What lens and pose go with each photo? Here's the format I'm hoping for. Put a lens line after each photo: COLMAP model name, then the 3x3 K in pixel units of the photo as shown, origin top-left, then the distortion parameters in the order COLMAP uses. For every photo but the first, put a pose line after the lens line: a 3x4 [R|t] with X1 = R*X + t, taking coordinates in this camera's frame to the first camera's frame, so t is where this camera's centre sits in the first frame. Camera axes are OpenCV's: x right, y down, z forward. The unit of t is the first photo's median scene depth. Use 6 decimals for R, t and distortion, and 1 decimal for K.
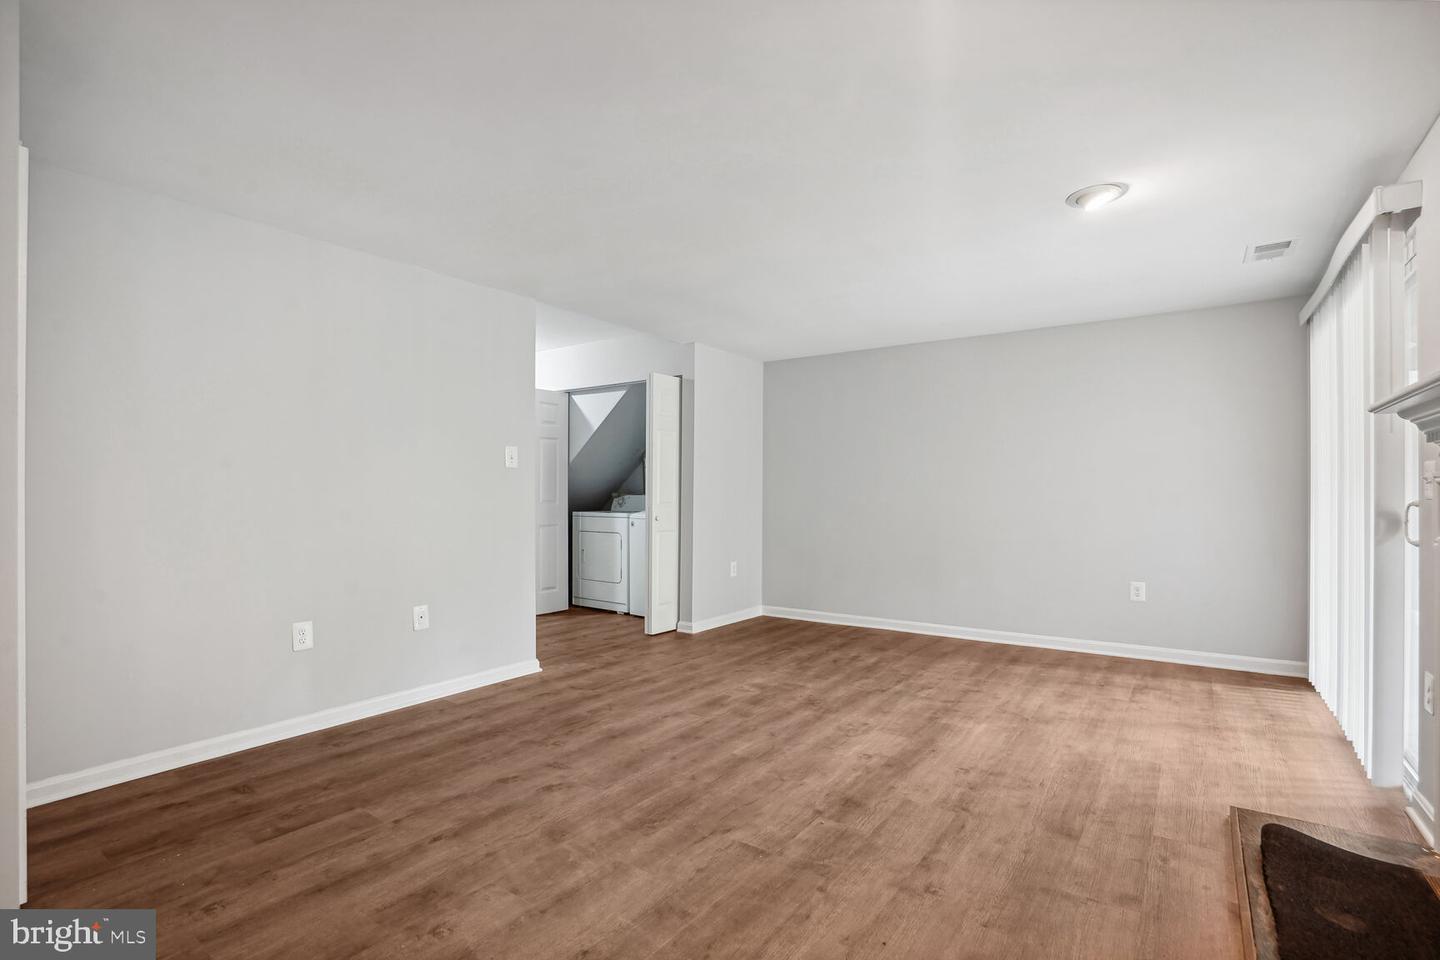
lens RADIAL K [[700.6, 0, 720.0], [0, 700.6, 480.0], [0, 0, 1]] dist [-0.062245, 0.027714]
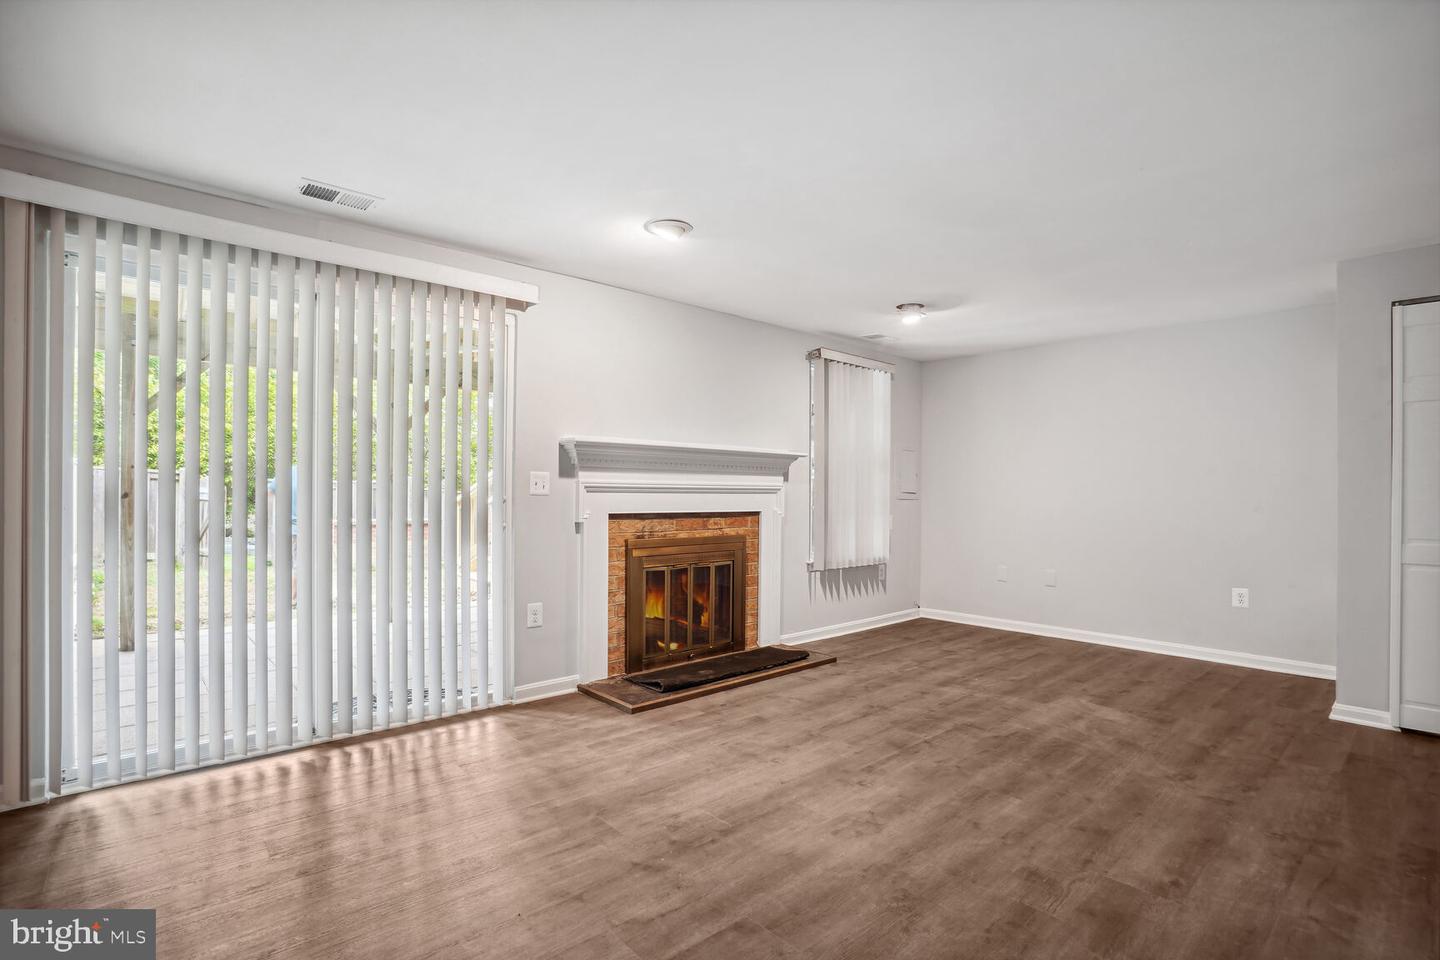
lens RADIAL K [[681.5, 0, 720.6], [0, 681.5, 488.0], [0, 0, 1]] dist [-0.057997, 0.024926]
pose [[-0.975415, -0.006136, 0.220290, 0.162441], [-0.010630, 0.999759, -0.019222, 0.023398], [-0.220119, -0.021091, -0.975245, 1.539417]]
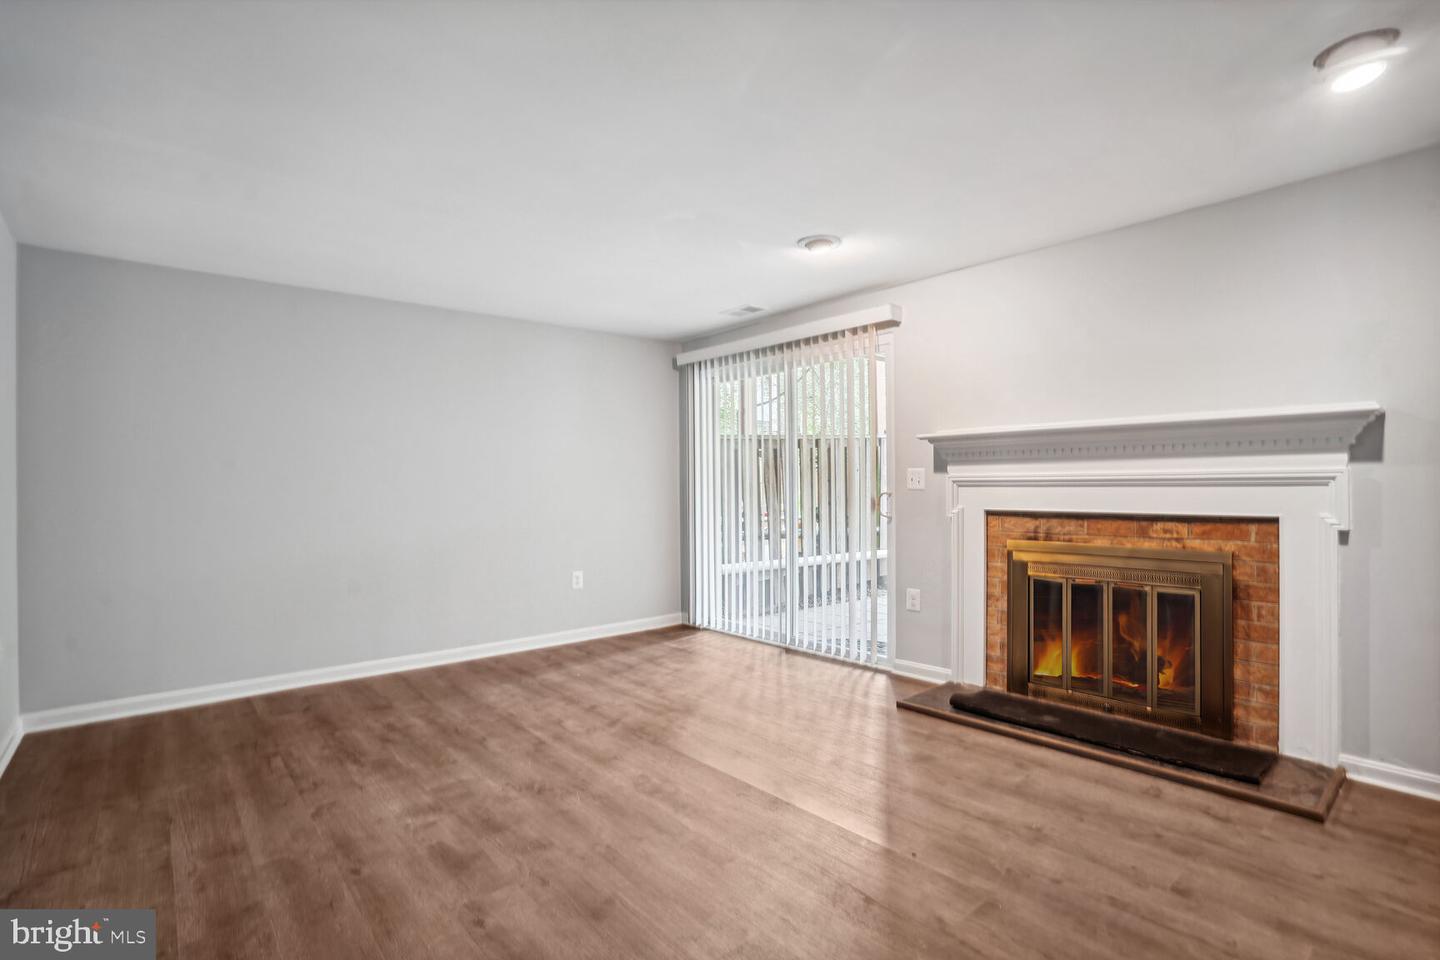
lens RADIAL K [[681.5, 0, 720.6], [0, 681.5, 488.0], [0, 0, 1]] dist [-0.057997, 0.024926]
pose [[0.237981, -0.003891, 0.971262, -0.485582], [-0.007779, 0.999952, 0.005912, 0.010461], [-0.971239, -0.008962, 0.237939, 0.666873]]
